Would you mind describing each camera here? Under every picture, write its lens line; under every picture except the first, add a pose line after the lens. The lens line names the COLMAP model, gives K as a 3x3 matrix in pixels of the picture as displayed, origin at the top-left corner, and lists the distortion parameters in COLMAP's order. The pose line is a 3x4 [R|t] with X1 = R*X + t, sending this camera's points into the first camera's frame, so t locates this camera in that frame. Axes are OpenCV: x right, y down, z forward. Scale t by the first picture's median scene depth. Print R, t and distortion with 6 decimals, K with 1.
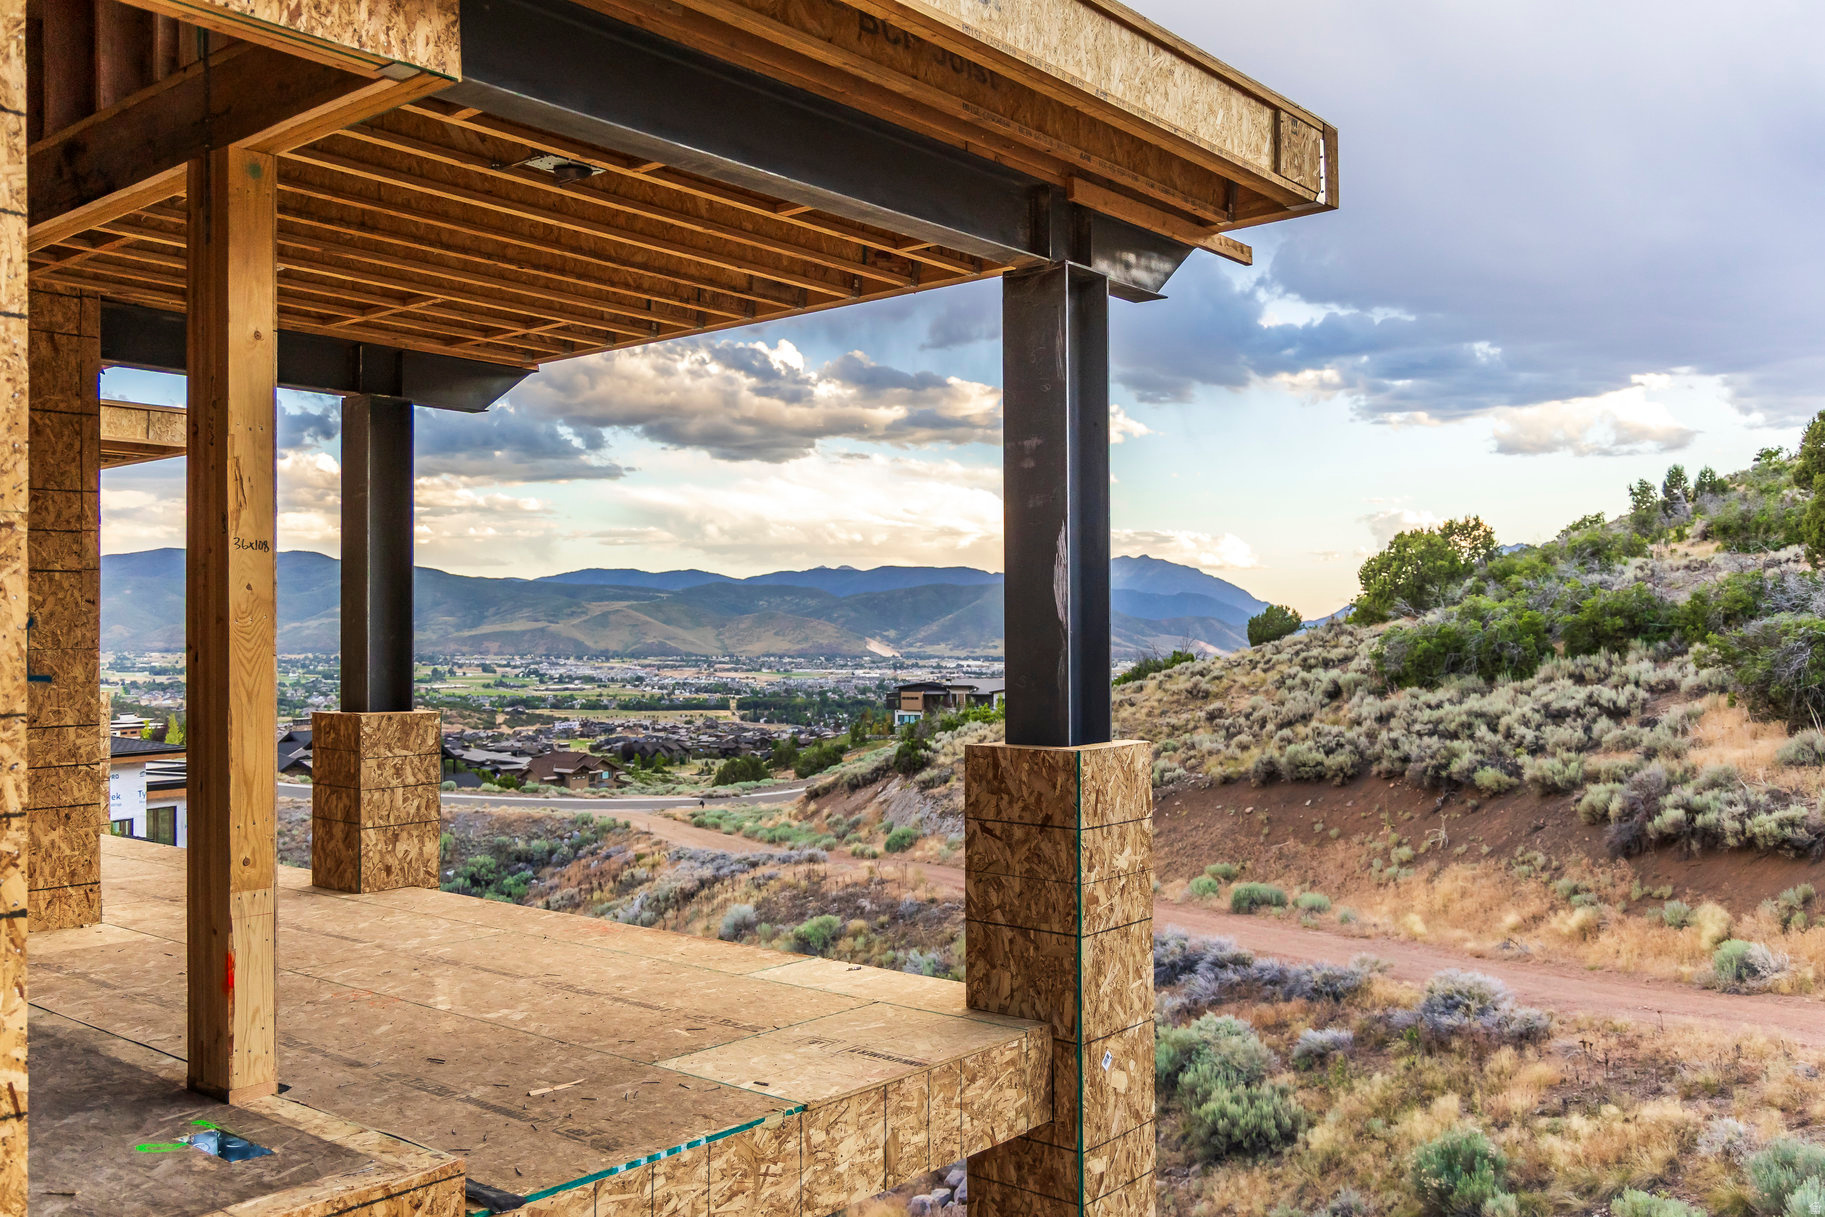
lens RADIAL K [[1566.7, 0, 912.5], [0, 1566.7, 608.5], [0, 0, 1]] dist [-0.005853, -0.006008]
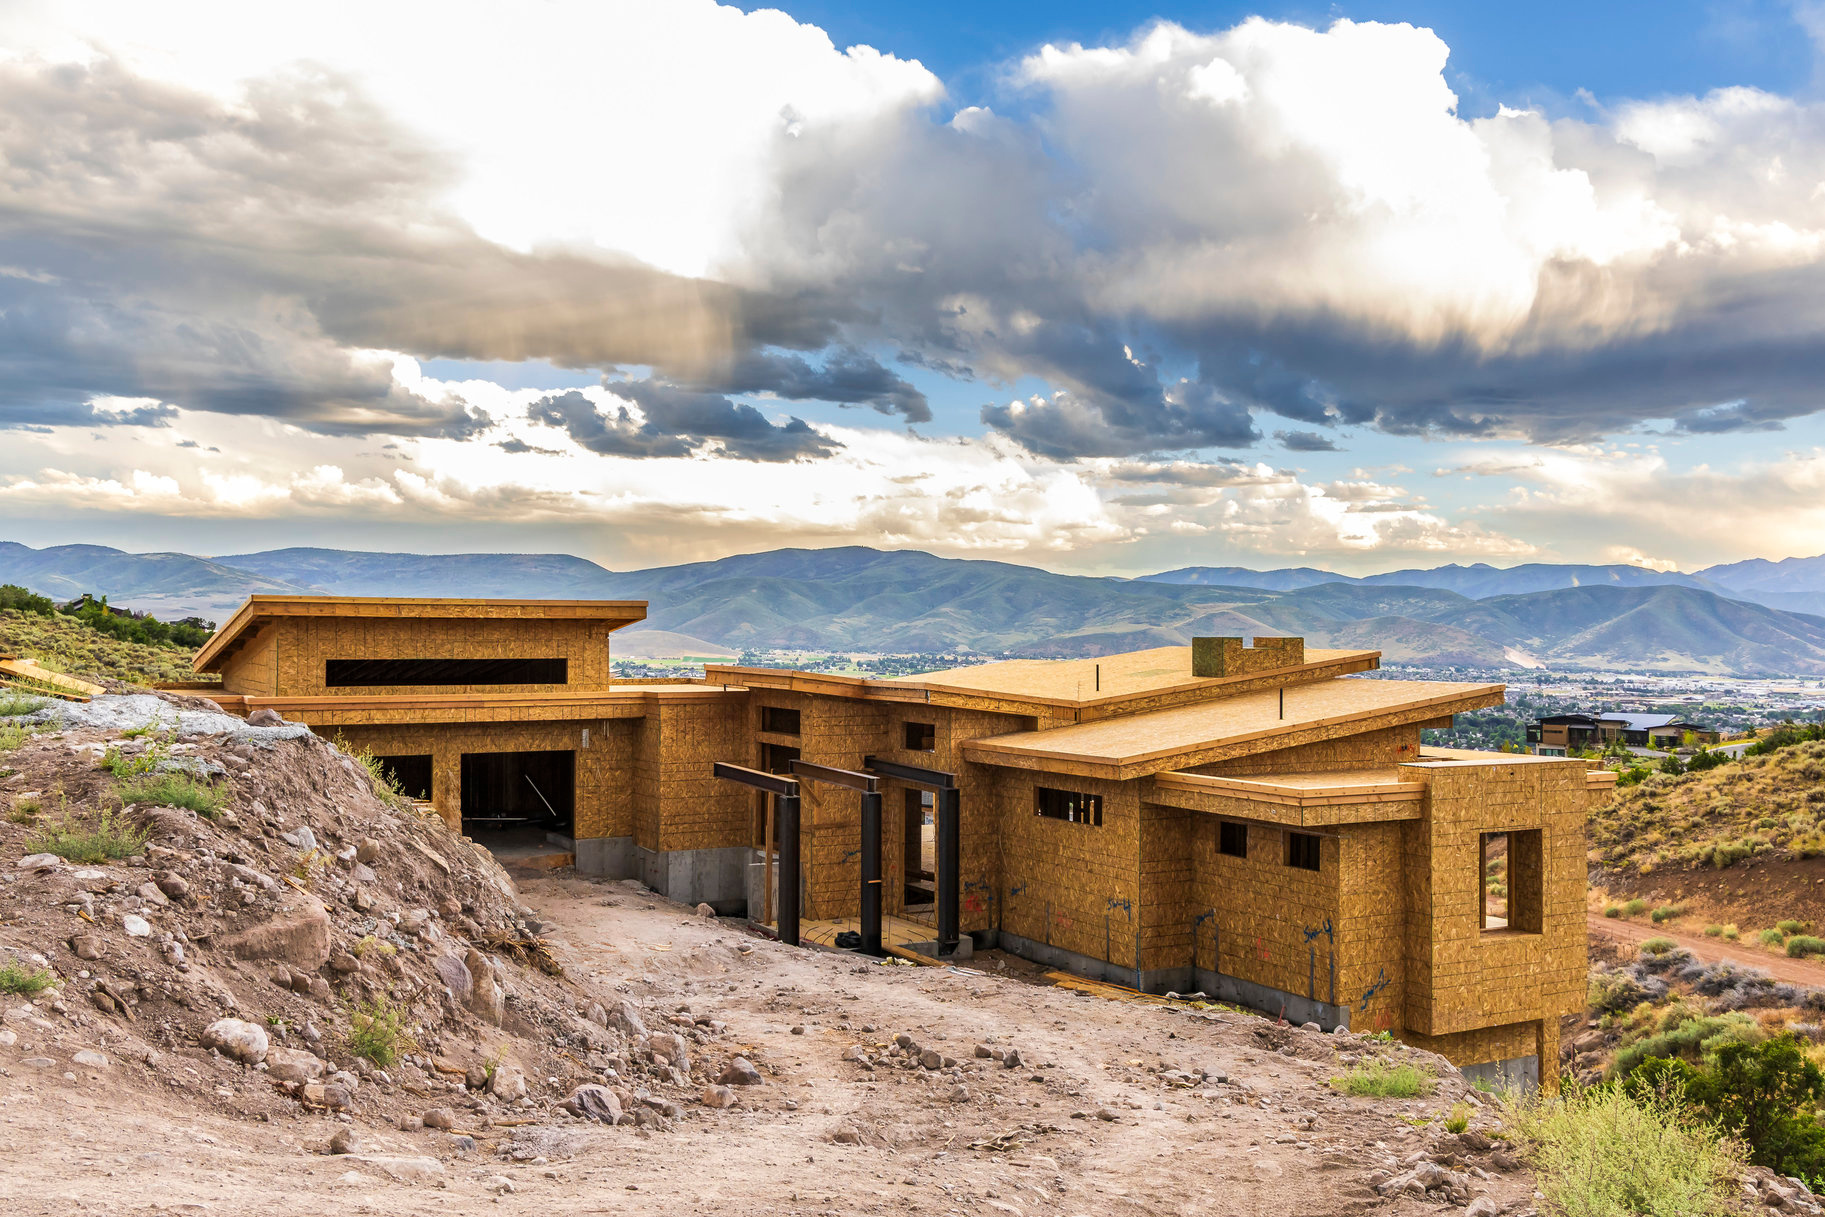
lens RADIAL K [[1687.9, 0, 939.5], [0, 1687.9, 615.4], [0, 0, 1]] dist [0.043120, -0.021907]
pose [[0.938836, 0.009746, -0.344226, 0.017264], [-0.008502, 0.999951, 0.005122, -0.092425], [0.344259, -0.001882, 0.938873, -0.576609]]
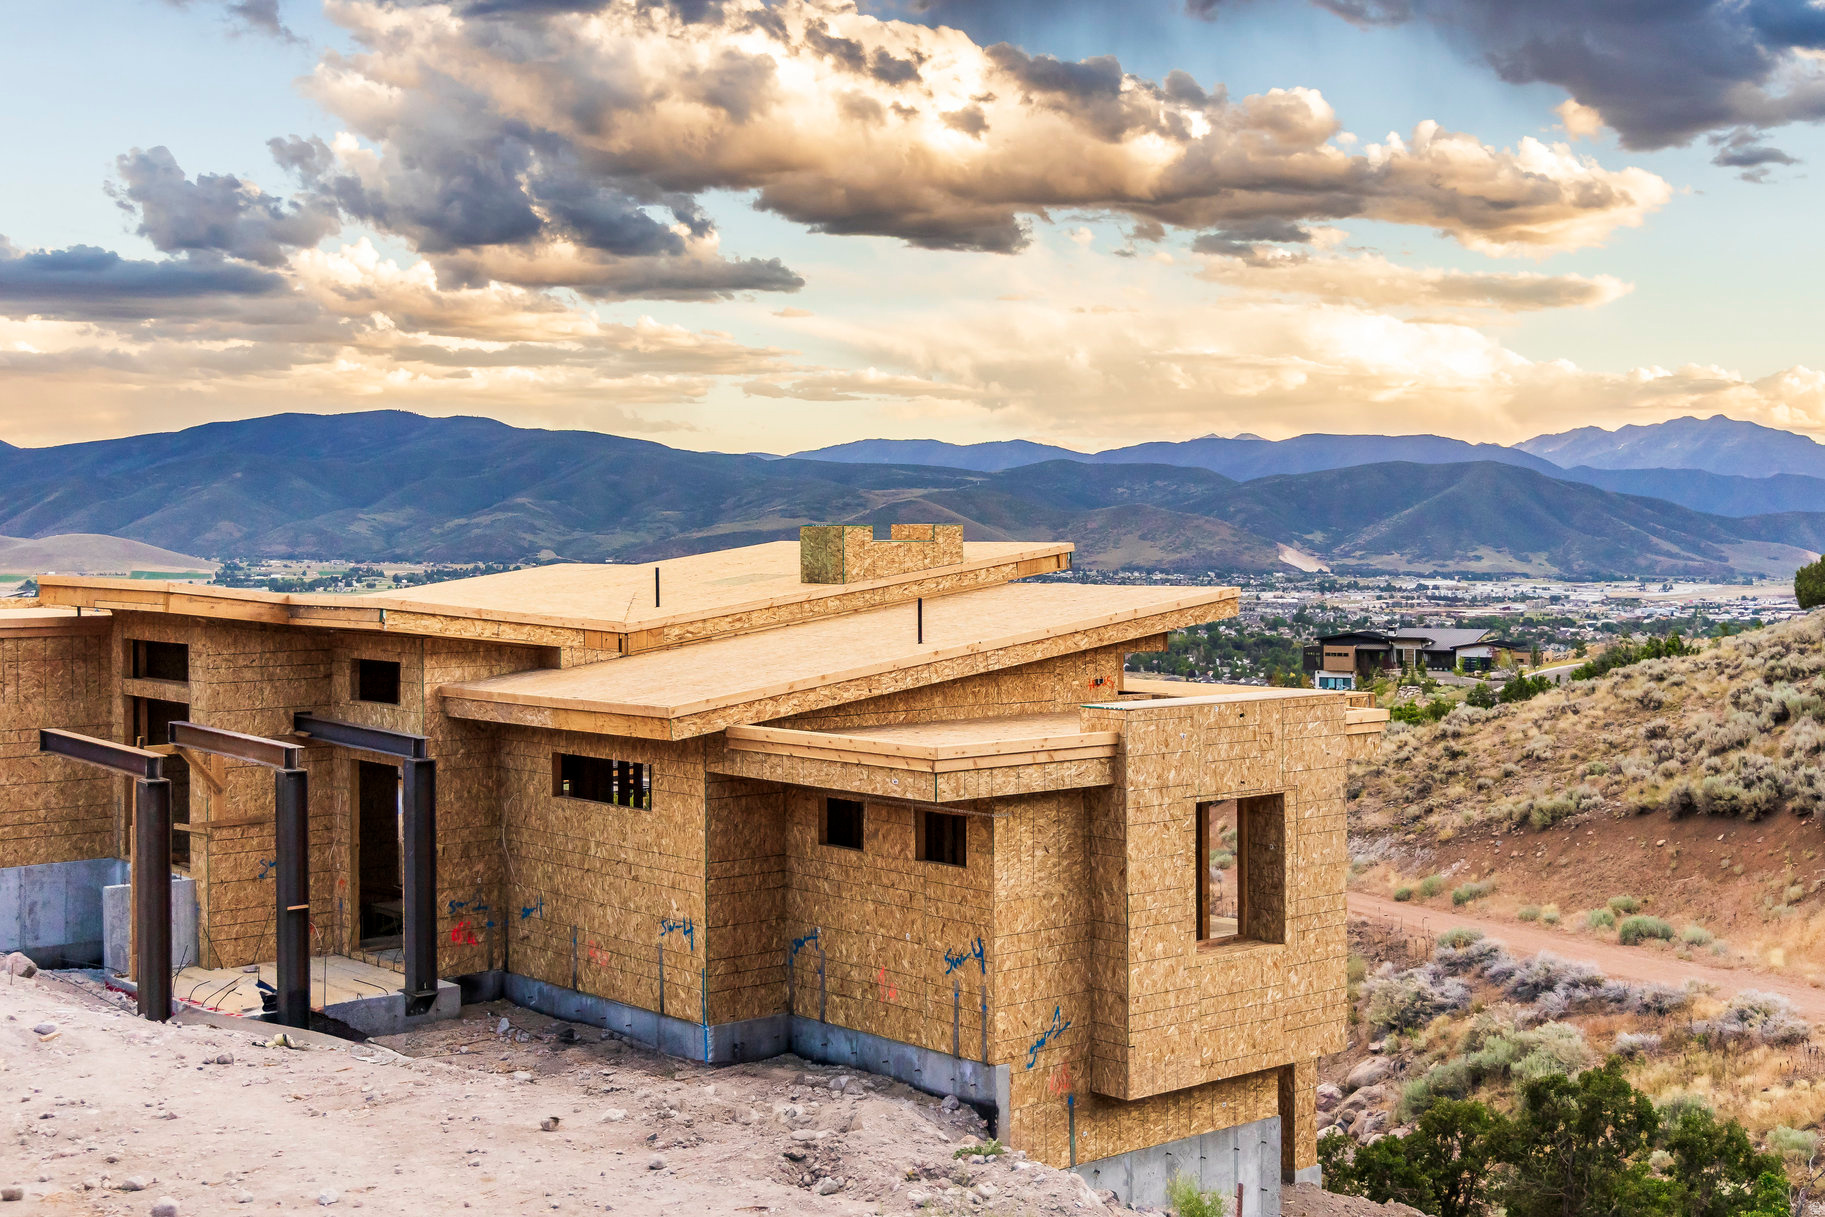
lens RADIAL K [[2352.1, 0, 944.1], [0, 2352.1, 601.5], [0, 0, 1]] dist [0.034006, 0.052067]
pose [[0.985471, 0.008041, -0.169654, 0.024653], [-0.000495, 0.999010, 0.044473, -0.089017], [0.169844, -0.043743, 0.984500, -0.531238]]
